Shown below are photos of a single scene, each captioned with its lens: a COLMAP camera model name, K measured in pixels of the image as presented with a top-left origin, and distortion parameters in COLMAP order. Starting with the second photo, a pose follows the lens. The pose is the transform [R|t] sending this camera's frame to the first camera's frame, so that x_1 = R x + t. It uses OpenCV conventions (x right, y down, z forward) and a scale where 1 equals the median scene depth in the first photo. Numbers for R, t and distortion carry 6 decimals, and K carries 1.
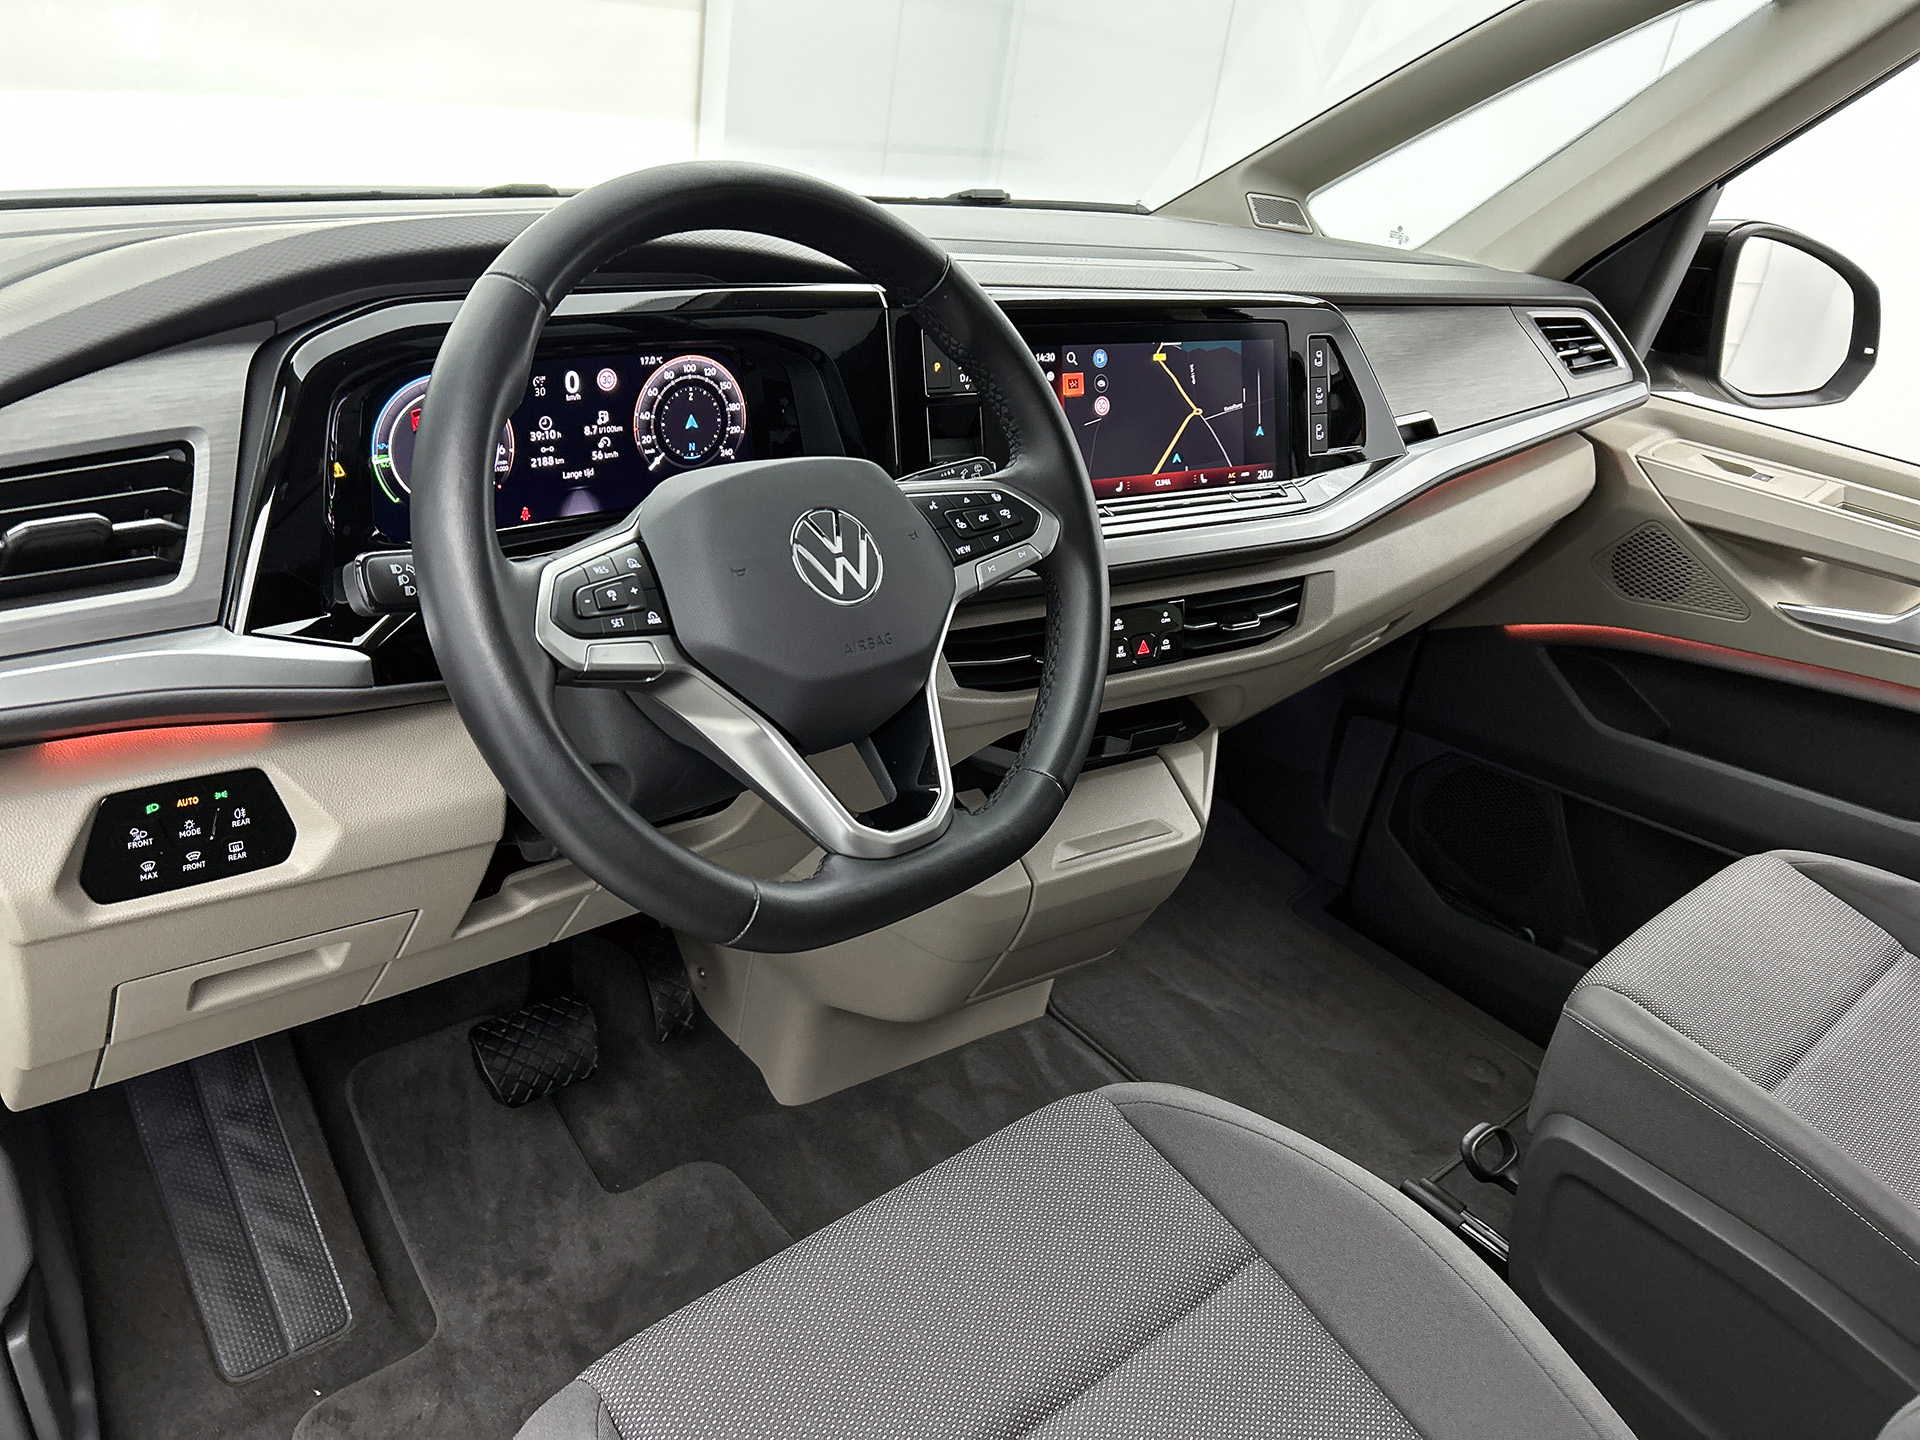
lens RADIAL K [[1427.1, 0, 967.5], [0, 1427.1, 714.6], [0, 0, 1]] dist [0.040647, -0.000879]
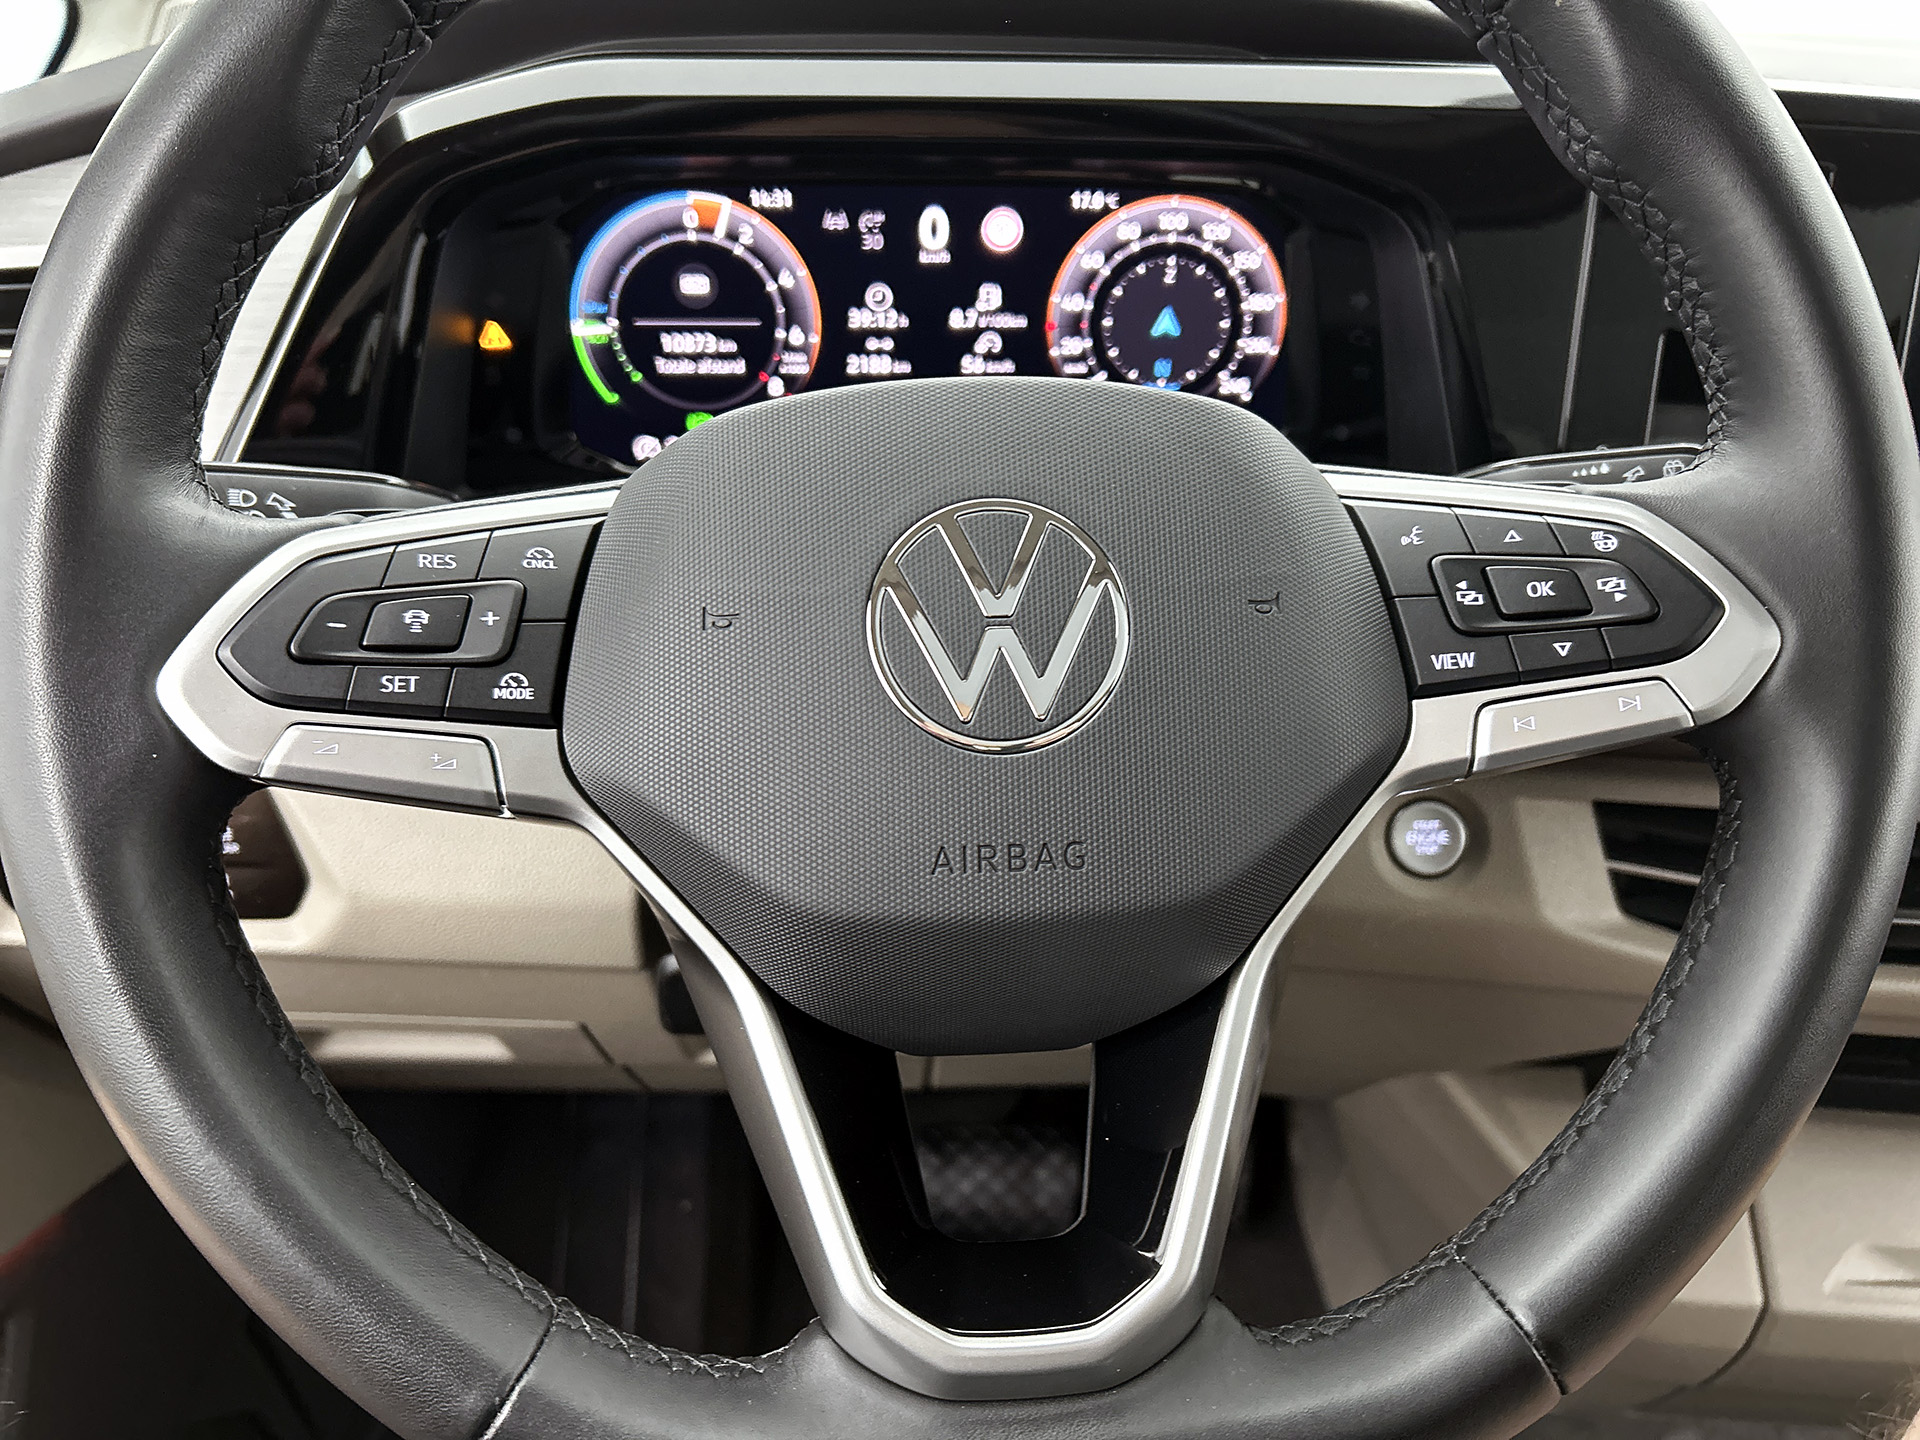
lens RADIAL K [[1496.4, 0, 960.0], [0, 1496.4, 720.0], [0, 0, 1]] dist [0.010808, -0.001643]
pose [[0.780241, 0.224166, -0.583930, 0.116296], [-0.213519, 0.972949, 0.088206, -0.092581], [0.587907, 0.055858, 0.806998, 0.512291]]
